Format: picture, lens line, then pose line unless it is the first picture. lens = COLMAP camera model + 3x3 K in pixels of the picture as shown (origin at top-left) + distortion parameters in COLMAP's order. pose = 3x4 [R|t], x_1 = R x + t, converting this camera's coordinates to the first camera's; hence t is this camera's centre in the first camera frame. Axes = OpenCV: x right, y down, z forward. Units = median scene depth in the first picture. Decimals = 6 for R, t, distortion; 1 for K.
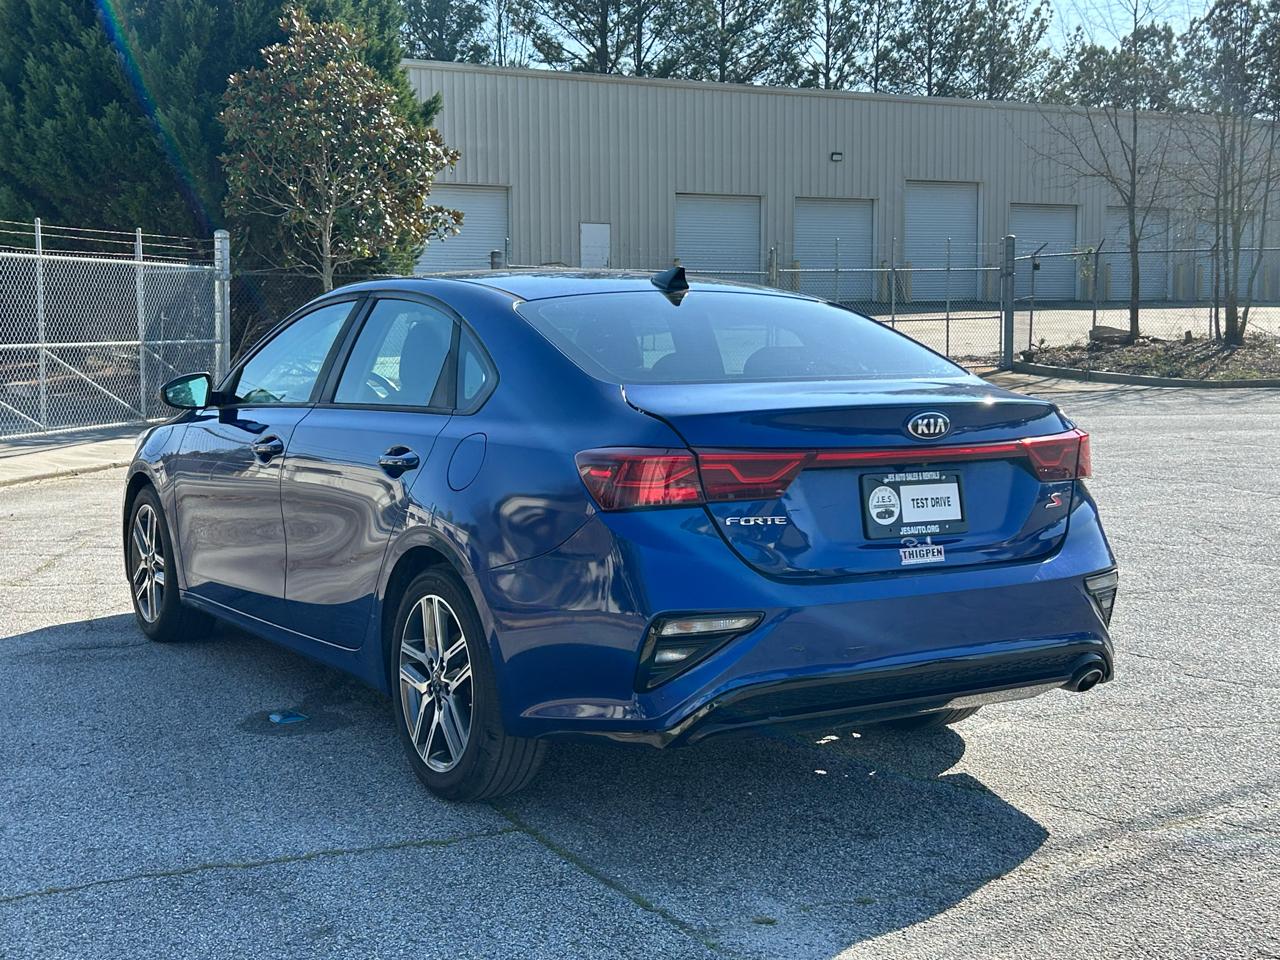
lens RADIAL K [[1747.2, 0, 613.3], [0, 1747.2, 466.6], [0, 0, 1]] dist [0.181287, -0.567032]
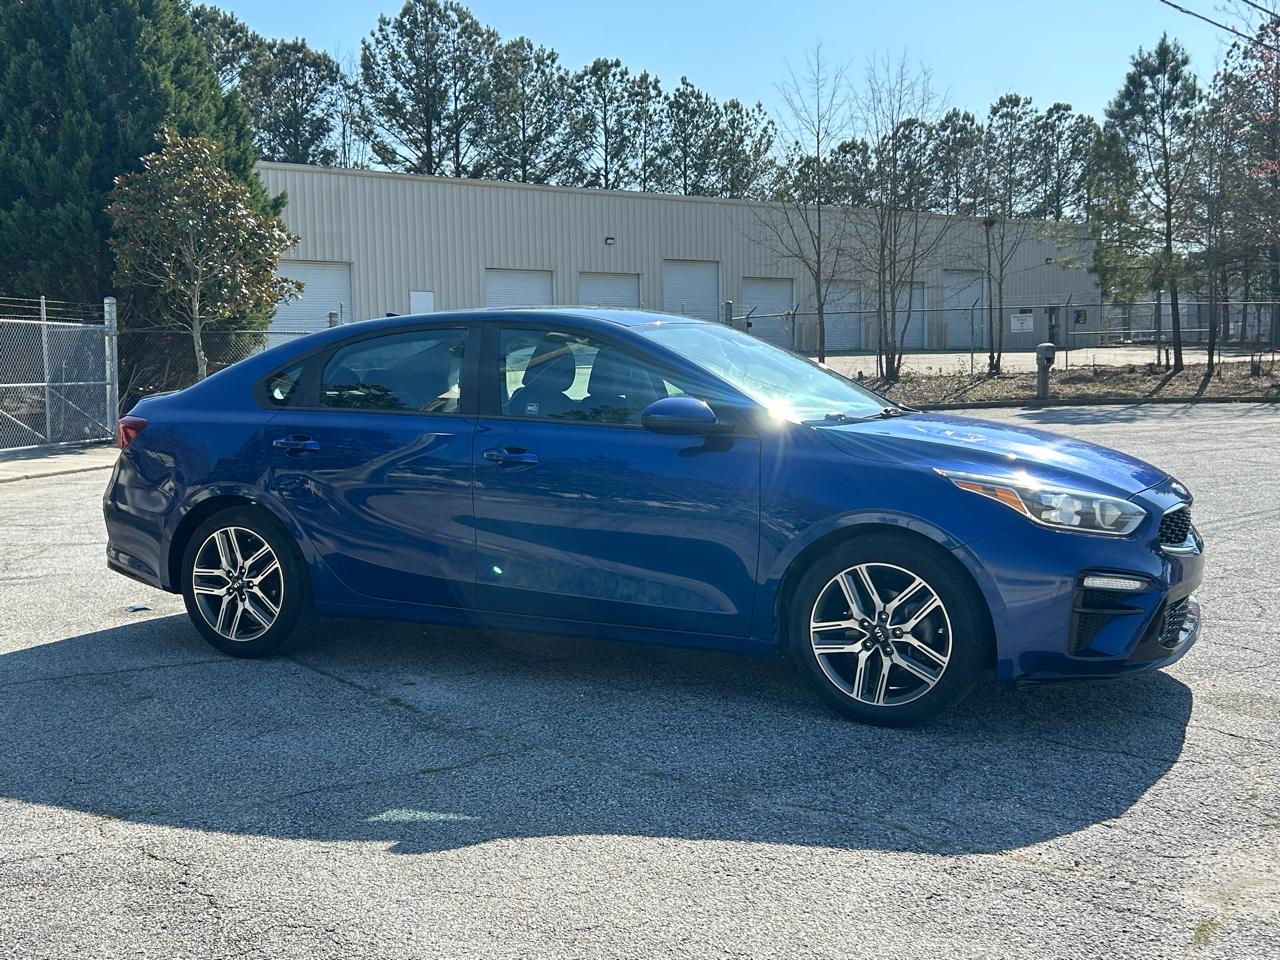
lens RADIAL K [[1419.5, 0, 640.0], [0, 1419.5, 480.0], [0, 0, 1]] dist [0.132700, -0.319066]
pose [[0.991799, -0.020356, 0.126180, 0.024718], [0.021181, 0.999762, -0.005202, 0.012150], [-0.126044, 0.007832, 0.991994, -0.082992]]
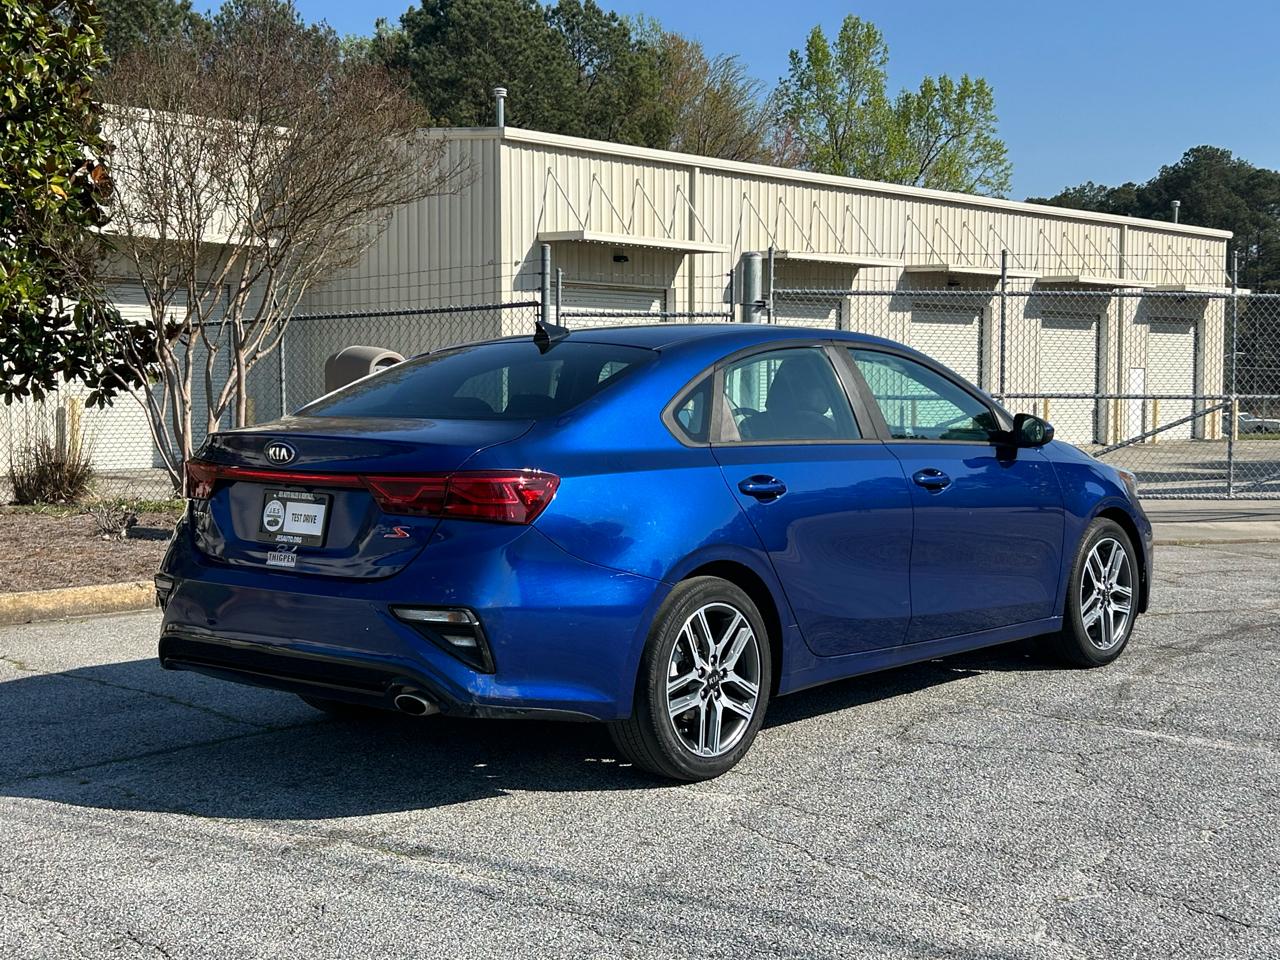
lens RADIAL K [[1738.8, 0, 640.0], [0, 1738.8, 480.0], [0, 0, 1]] dist [0.201998, -0.640135]
pose [[0.328051, 0.063893, -0.942497, 0.281069], [-0.080096, 0.995999, 0.039641, -0.014576], [0.941258, 0.062486, 0.331856, 0.165930]]
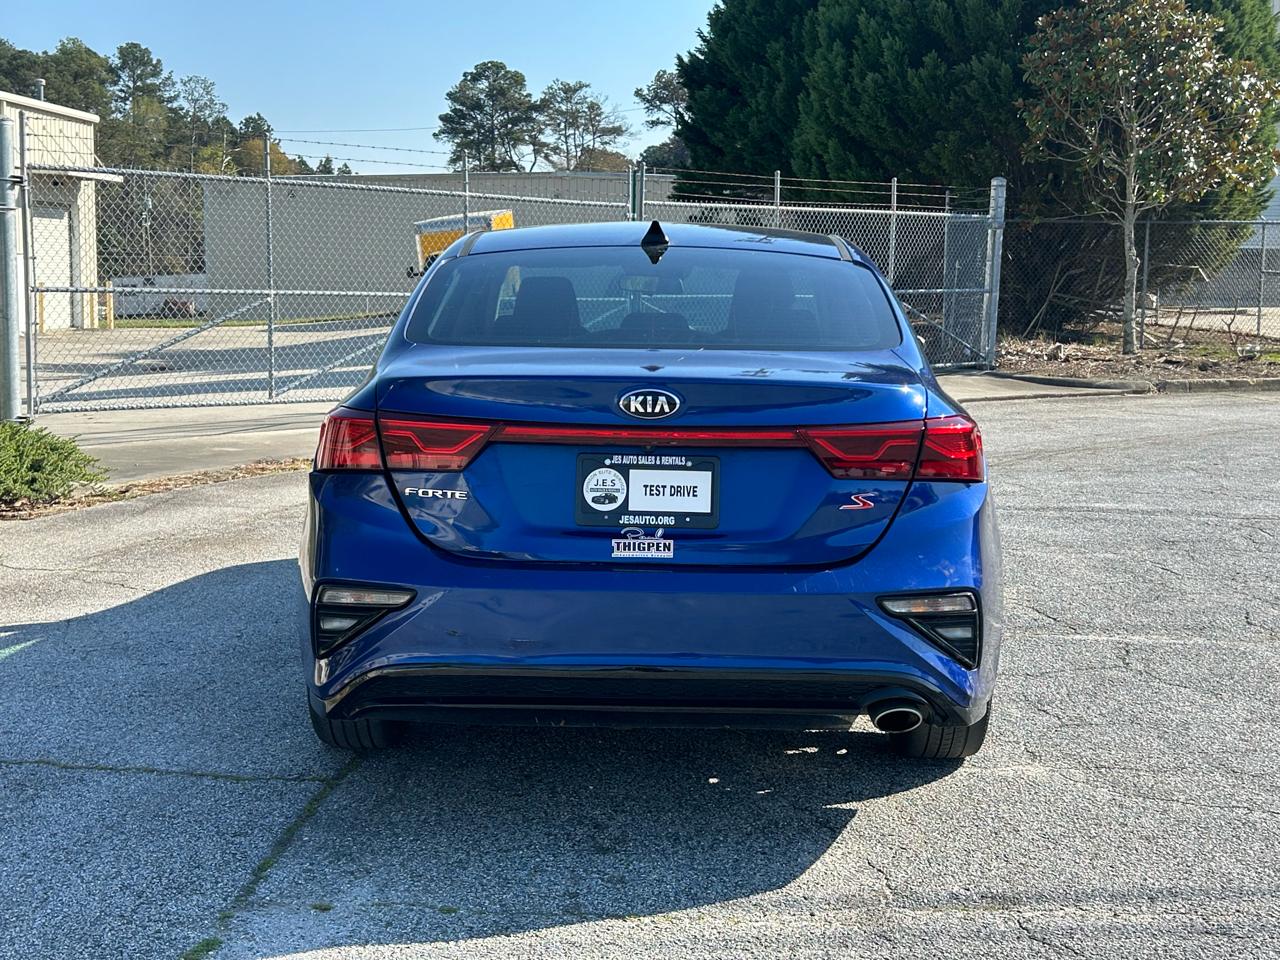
lens RADIAL K [[1738.8, 0, 640.0], [0, 1738.8, 480.0], [0, 0, 1]] dist [0.201998, -0.640135]
pose [[0.844987, 0.080794, -0.528648, 0.128108], [-0.060738, 0.996624, 0.055232, -0.006610], [0.531326, -0.014561, 0.847042, 0.050627]]
